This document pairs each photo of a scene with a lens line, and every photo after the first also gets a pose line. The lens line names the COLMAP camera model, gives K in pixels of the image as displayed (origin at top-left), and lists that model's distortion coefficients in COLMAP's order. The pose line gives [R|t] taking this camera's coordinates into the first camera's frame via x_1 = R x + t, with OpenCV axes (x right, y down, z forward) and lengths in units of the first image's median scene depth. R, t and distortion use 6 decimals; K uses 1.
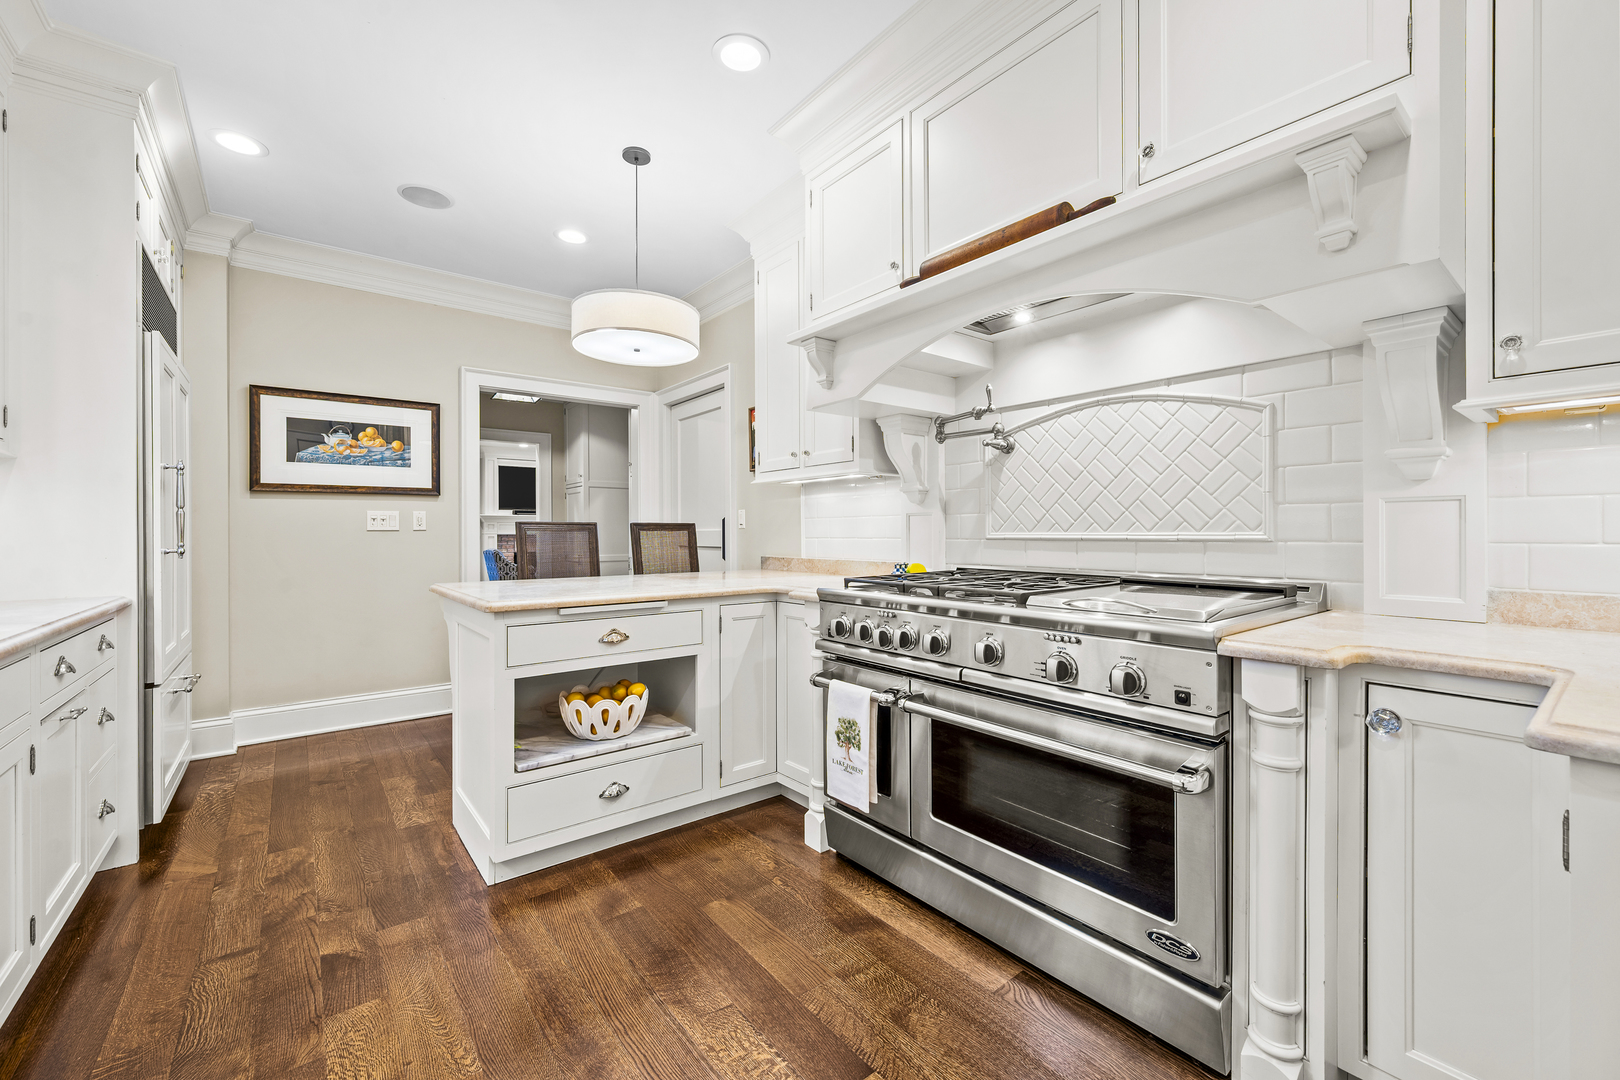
lens RADIAL K [[637.2, 0, 788.6], [0, 637.2, 534.3], [0, 0, 1]] dist [-0.000194, -0.000096]
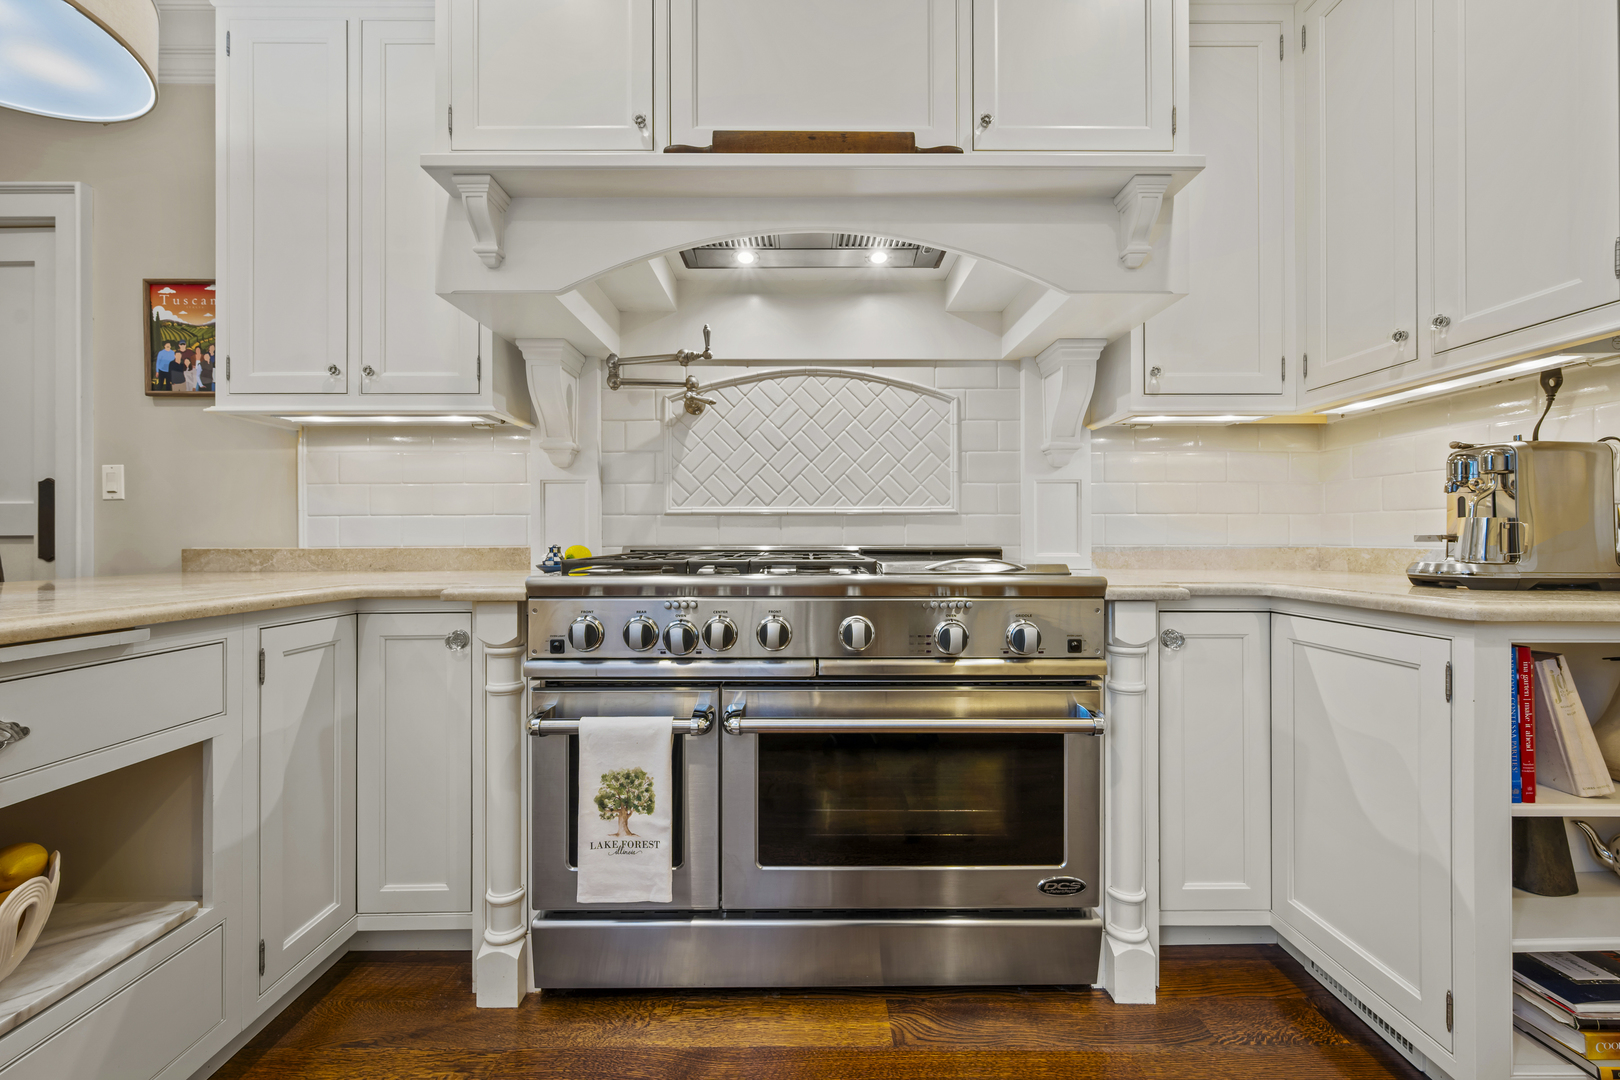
lens RADIAL K [[637.2, 0, 809.8], [0, 637.2, 537.0], [0, 0, 1]] dist [-0.000194, -0.000096]
pose [[0.609596, 0.004046, 0.792702, -0.265259], [-0.000567, 0.999989, -0.004668, 0.046109], [-0.792712, 0.002396, 0.609591, 0.391179]]
